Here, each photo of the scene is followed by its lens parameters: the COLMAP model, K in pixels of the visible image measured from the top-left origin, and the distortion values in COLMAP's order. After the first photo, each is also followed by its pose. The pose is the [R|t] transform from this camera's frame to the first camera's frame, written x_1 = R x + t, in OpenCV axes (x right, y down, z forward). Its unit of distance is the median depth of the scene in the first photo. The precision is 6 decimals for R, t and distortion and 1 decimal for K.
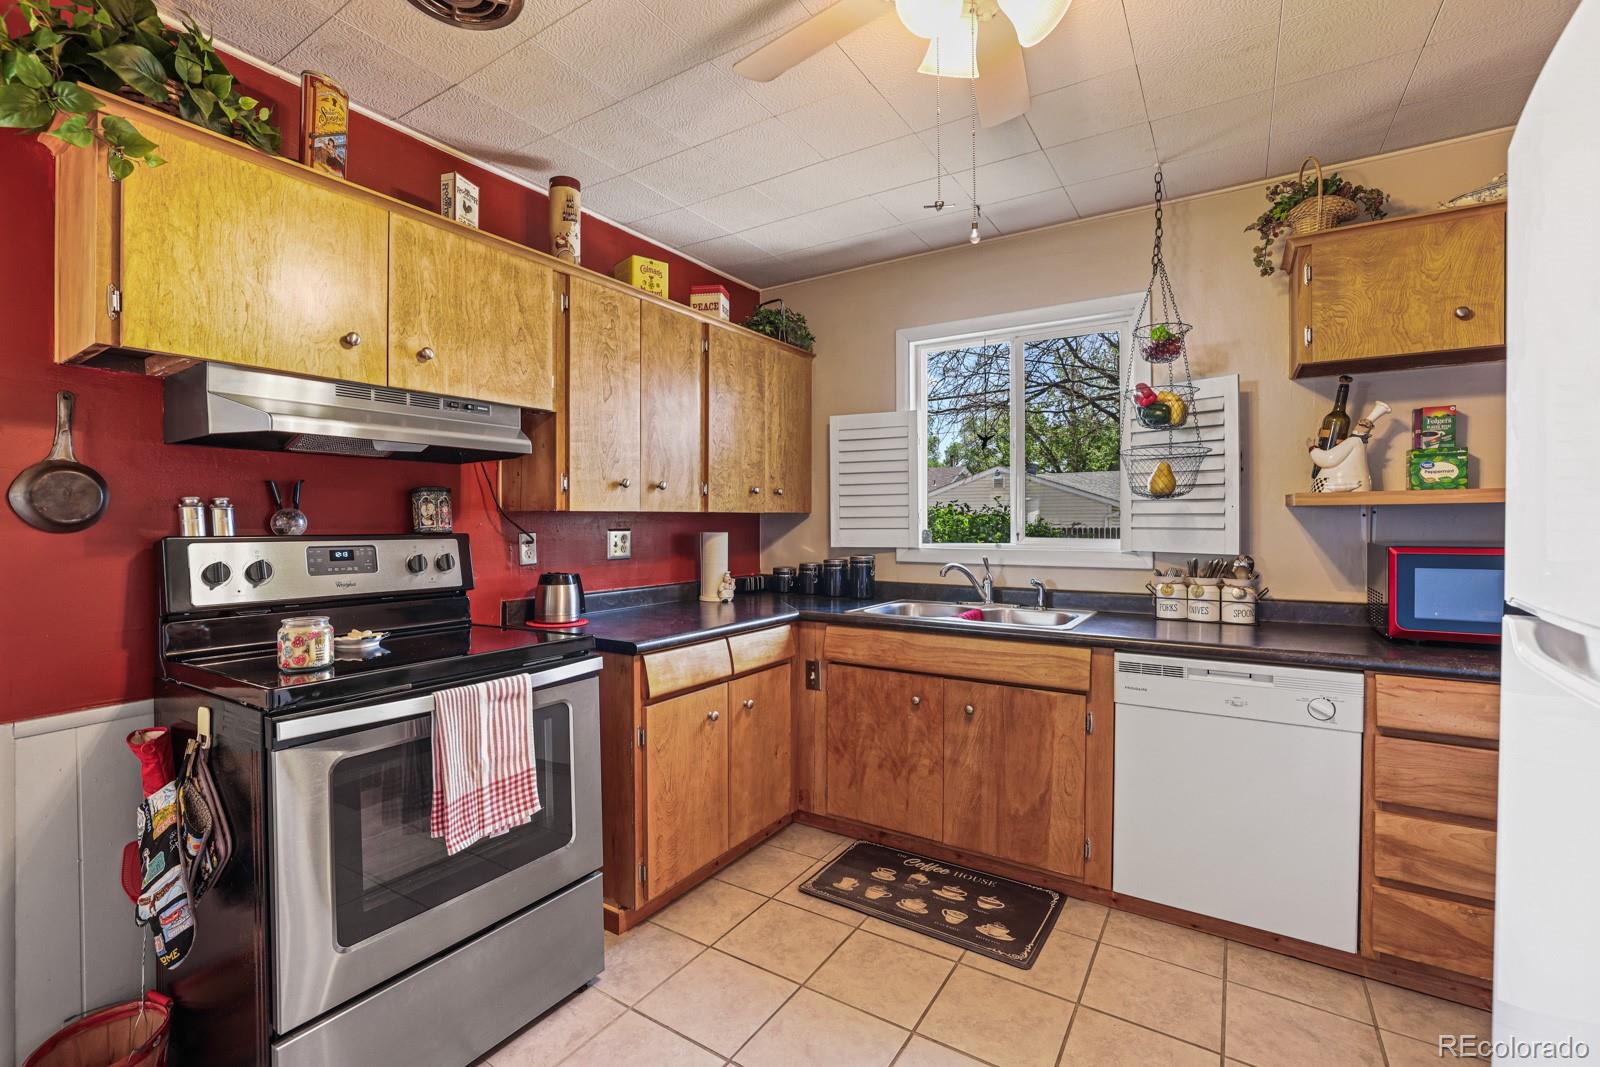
lens RADIAL K [[711.1, 0, 797.4], [0, 711.1, 523.6], [0, 0, 1]] dist [-0.016238, 0.001343]
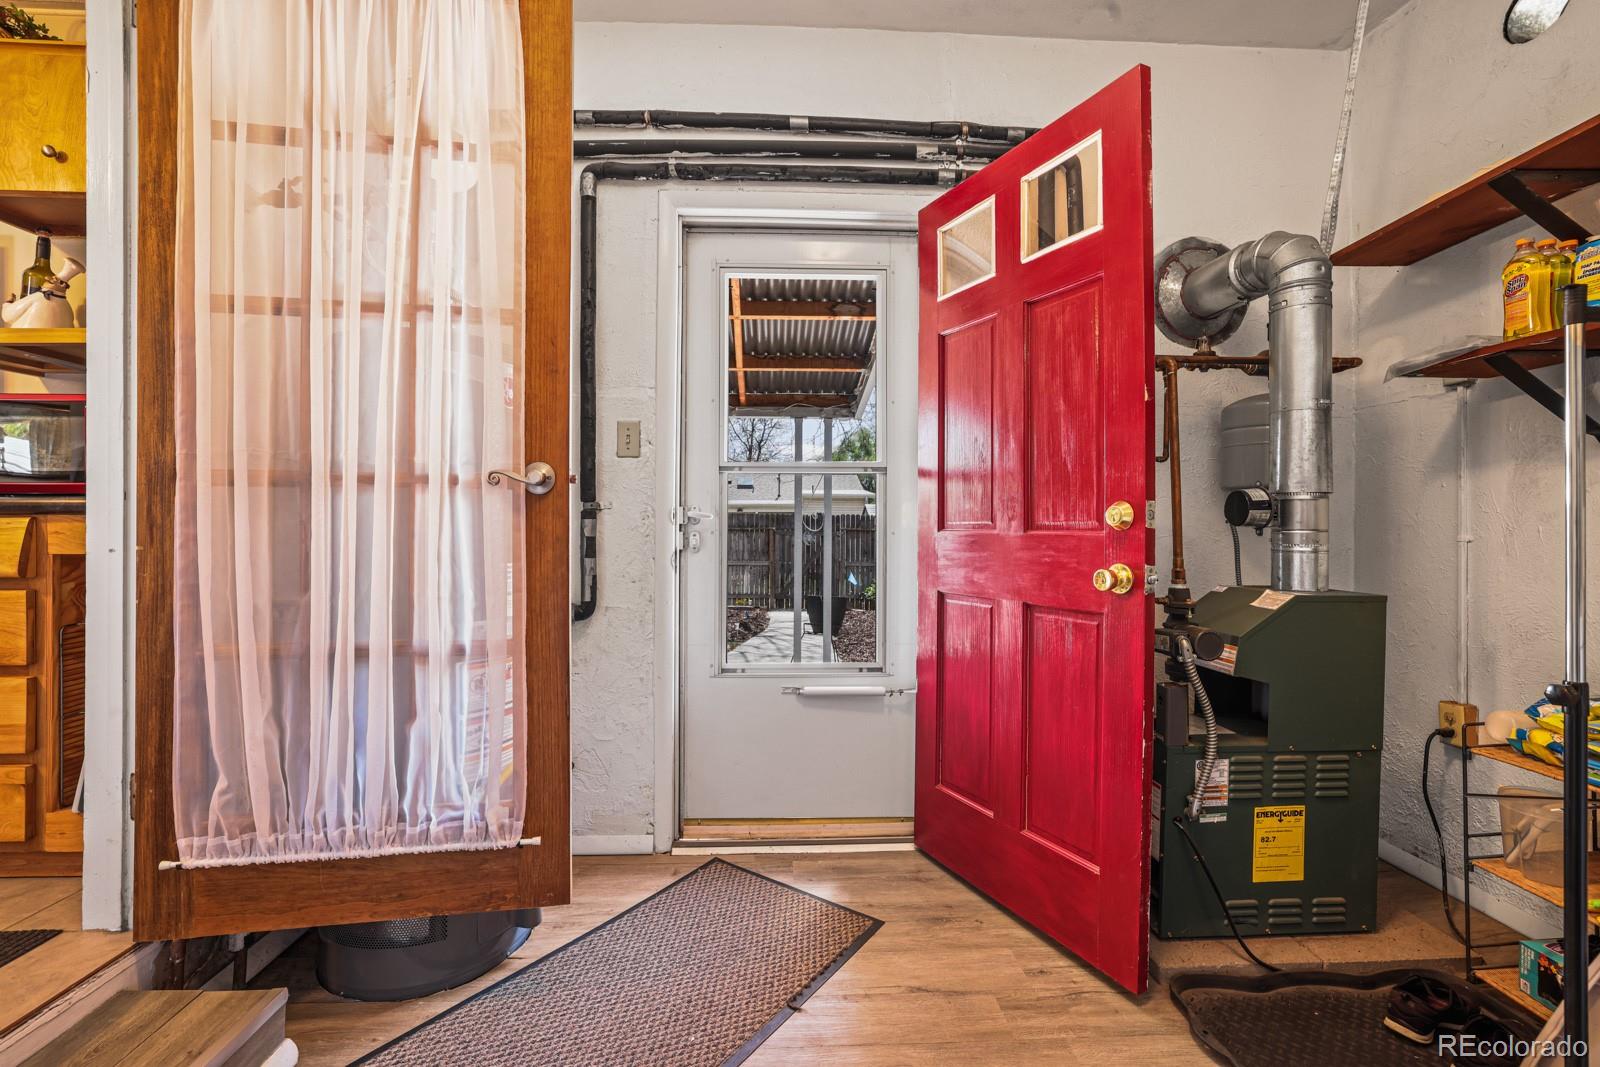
lens RADIAL K [[690.4, 0, 802.1], [0, 690.4, 523.8], [0, 0, 1]] dist [-0.043216, 0.013387]
pose [[0.821206, 0.011897, 0.570508, 1.012914], [-0.003700, 0.999873, -0.015525, 0.176561], [-0.570620, 0.010638, 0.821145, -0.269571]]
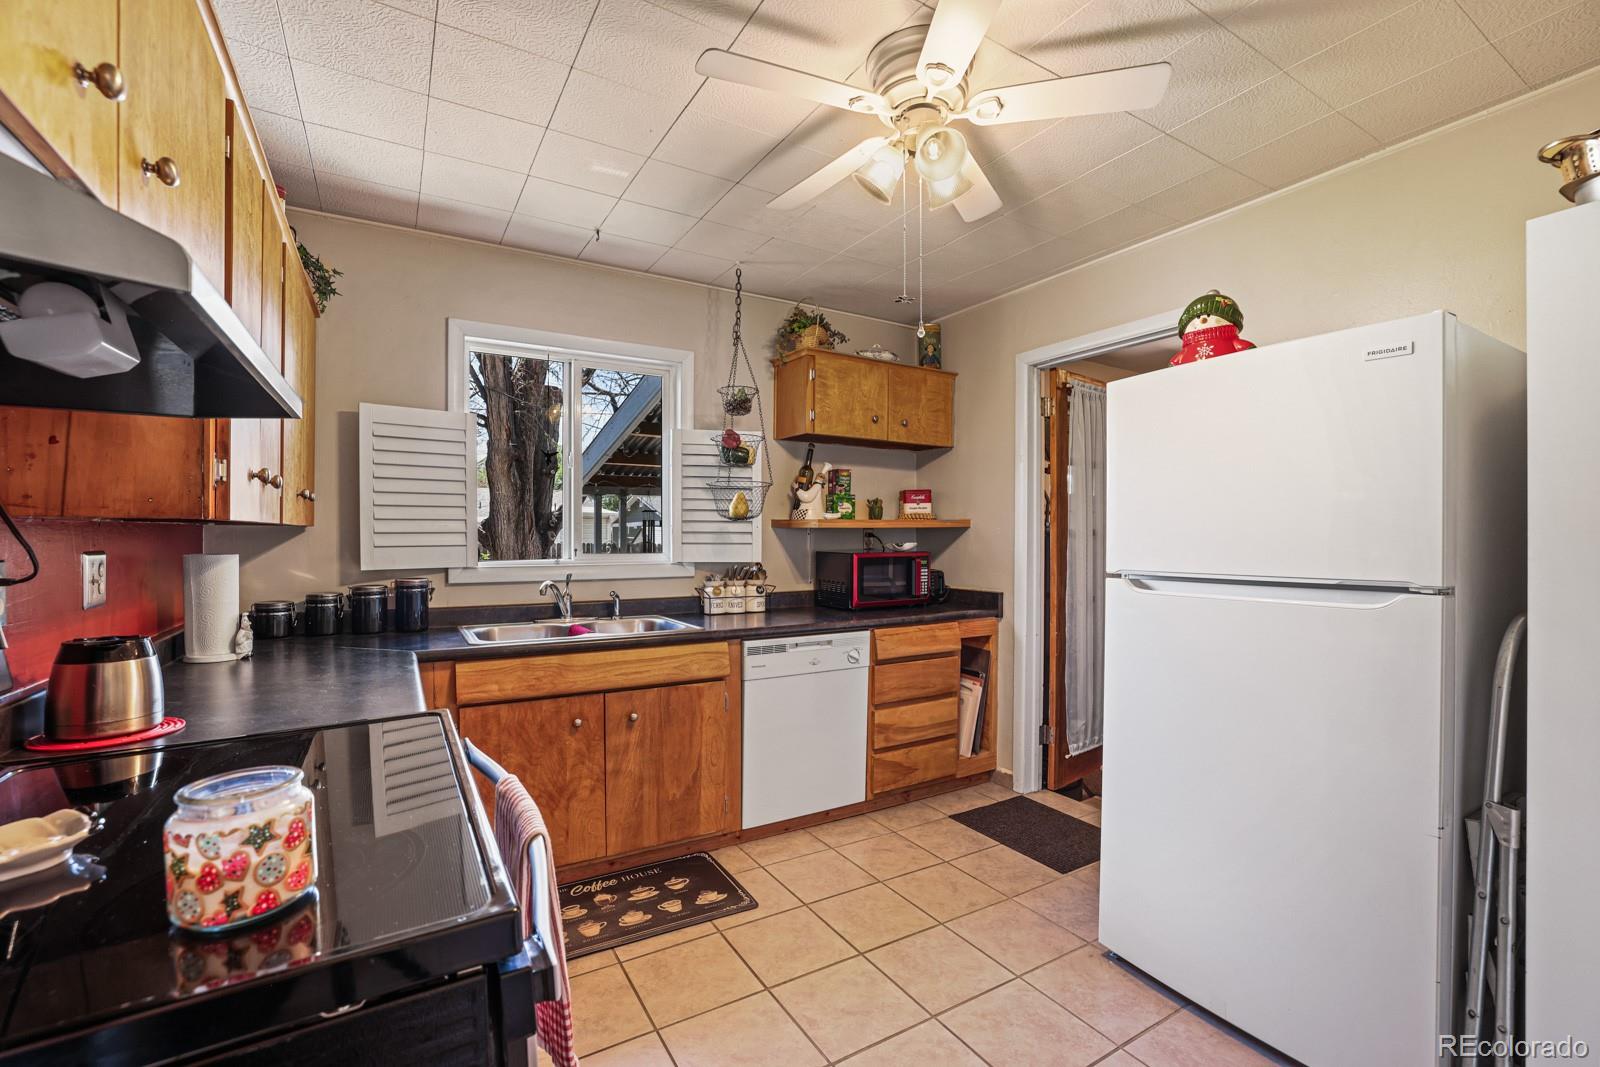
lens RADIAL K [[687.4, 0, 794.8], [0, 687.4, 542.5], [0, 0, 1]] dist [-0.023800, 0.001121]
pose [[0.454575, -0.005737, 0.890690, -0.559198], [0.001650, 0.999983, 0.005599, -0.001535], [-0.890707, -0.001076, 0.454577, 0.331842]]
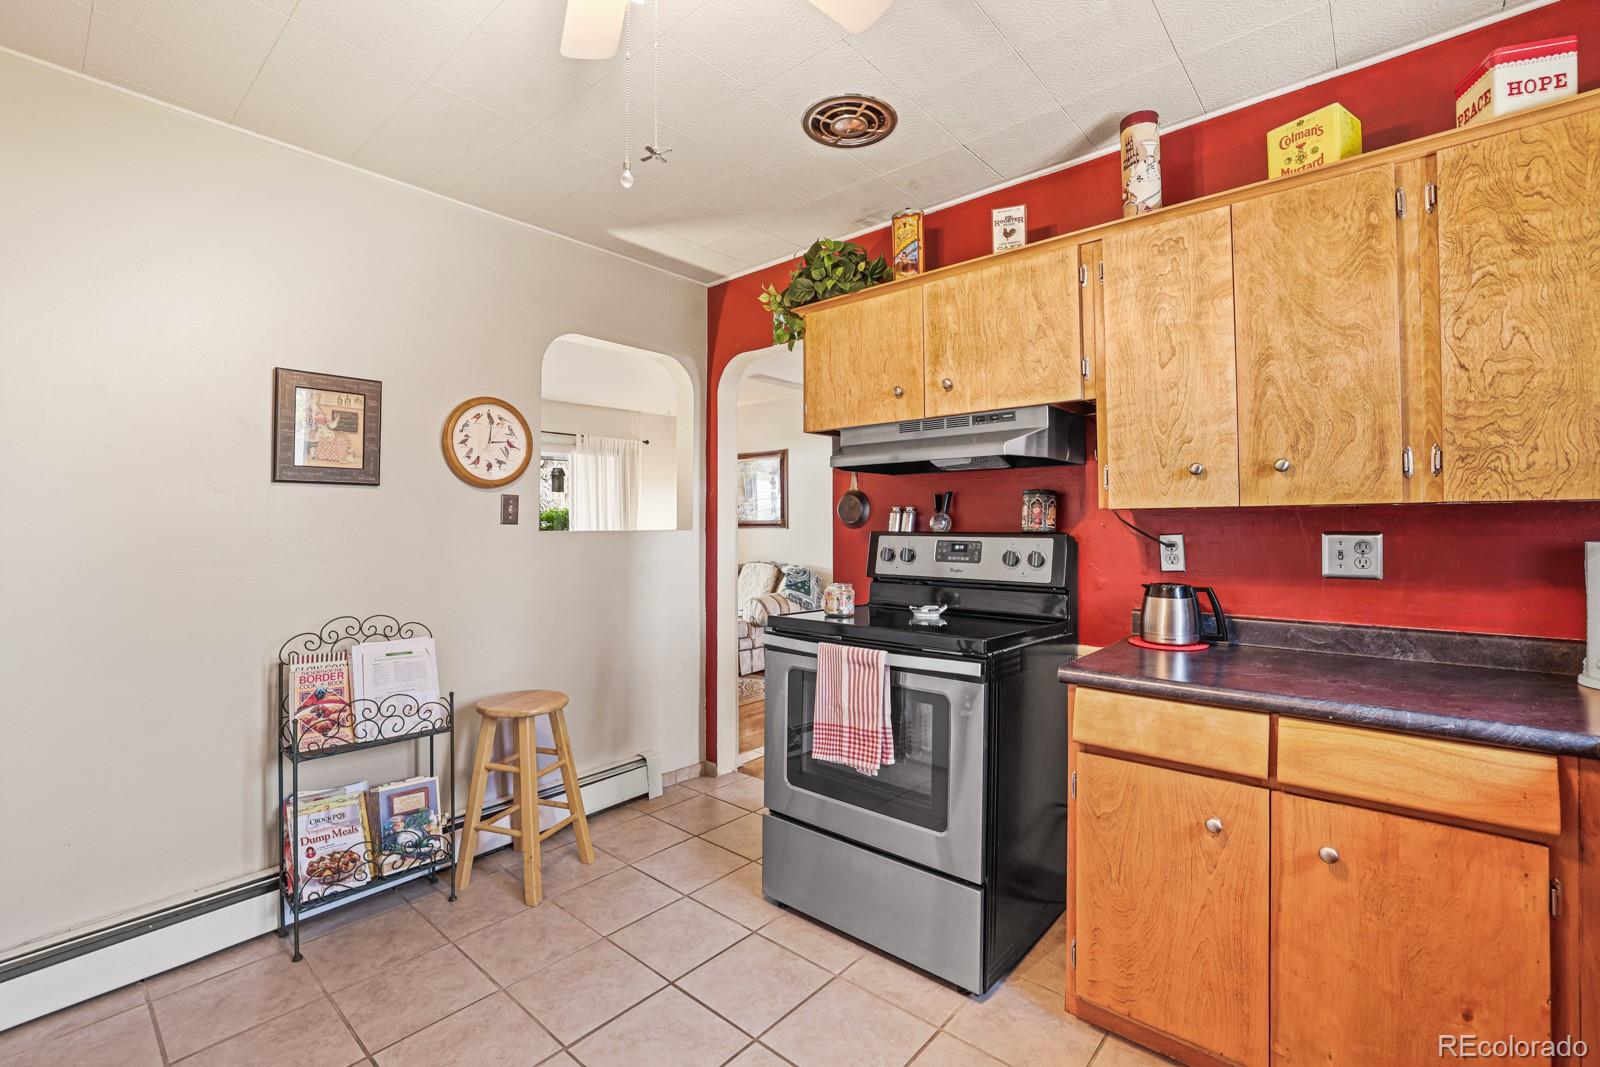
lens RADIAL K [[690.4, 0, 802.1], [0, 690.4, 523.8], [0, 0, 1]] dist [-0.043216, 0.013387]
pose [[-0.139507, -0.000158, -0.990221, 0.520711], [-0.000296, 1.000000, -0.000118, 0.000394], [0.990221, 0.000277, -0.139507, 0.701374]]
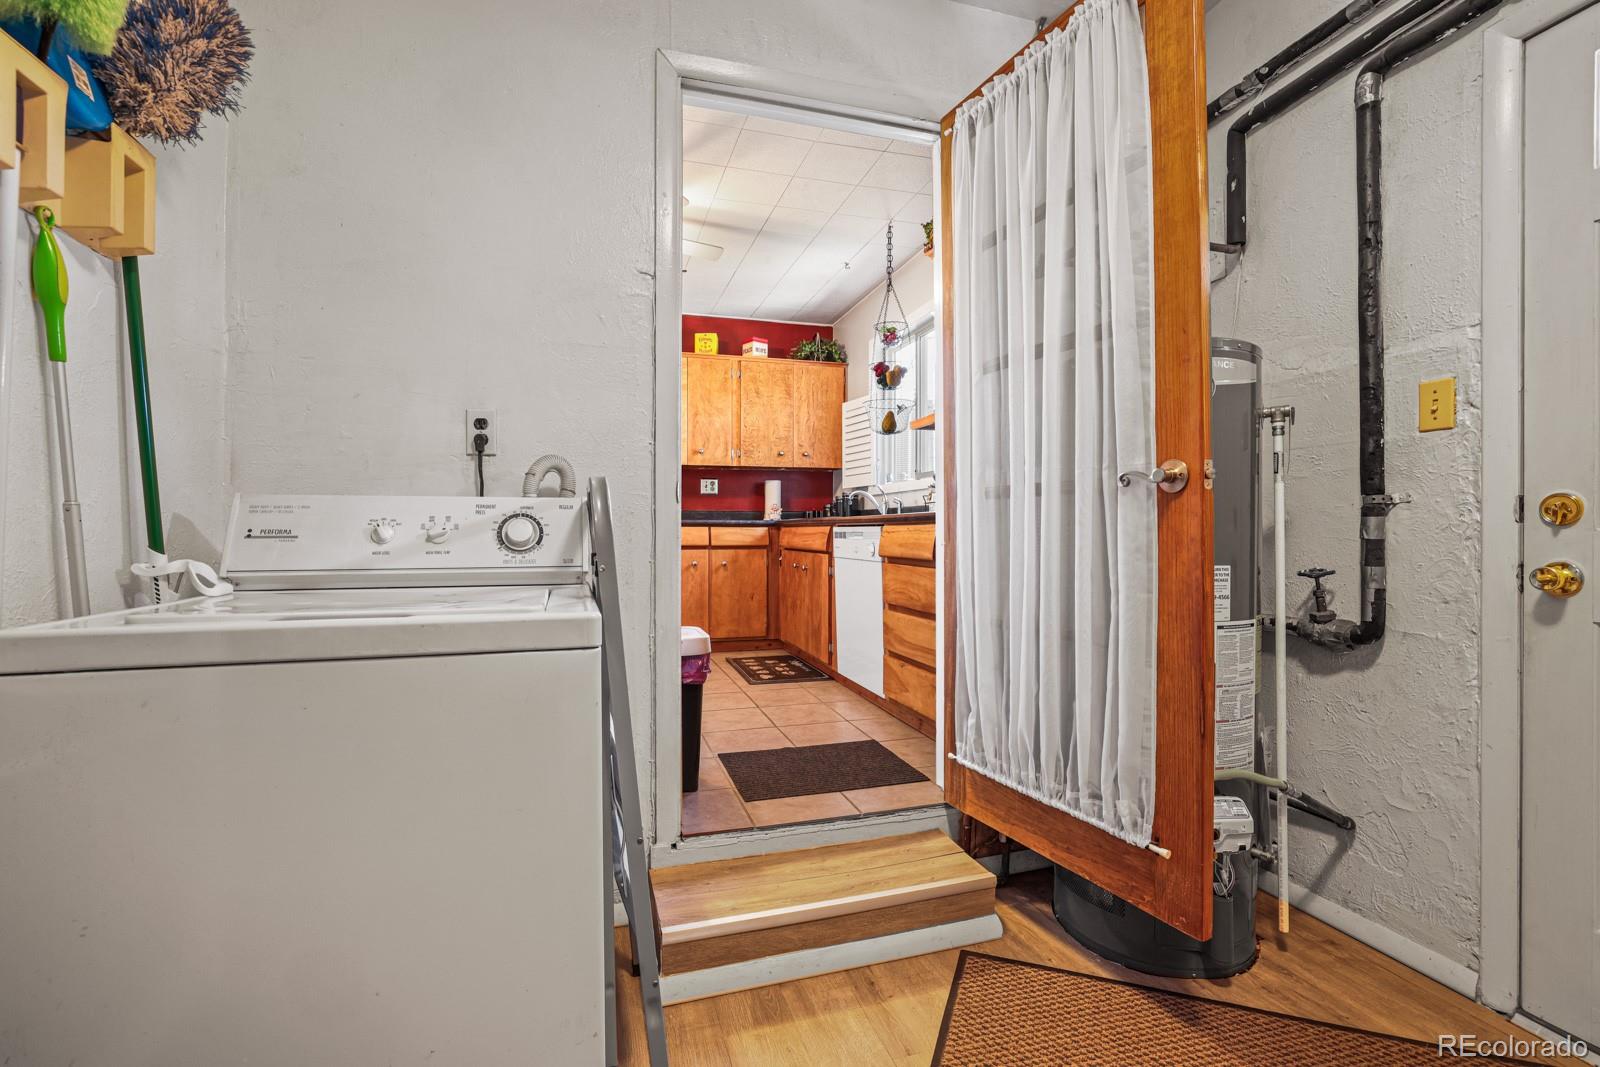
lens RADIAL K [[711.1, 0, 797.4], [0, 711.1, 523.6], [0, 0, 1]] dist [-0.016238, 0.001343]
pose [[0.757129, -0.003200, -0.653258, 1.359285], [-0.006653, 0.999898, -0.012609, 0.177787], [0.653232, 0.013893, 0.757030, -0.305382]]
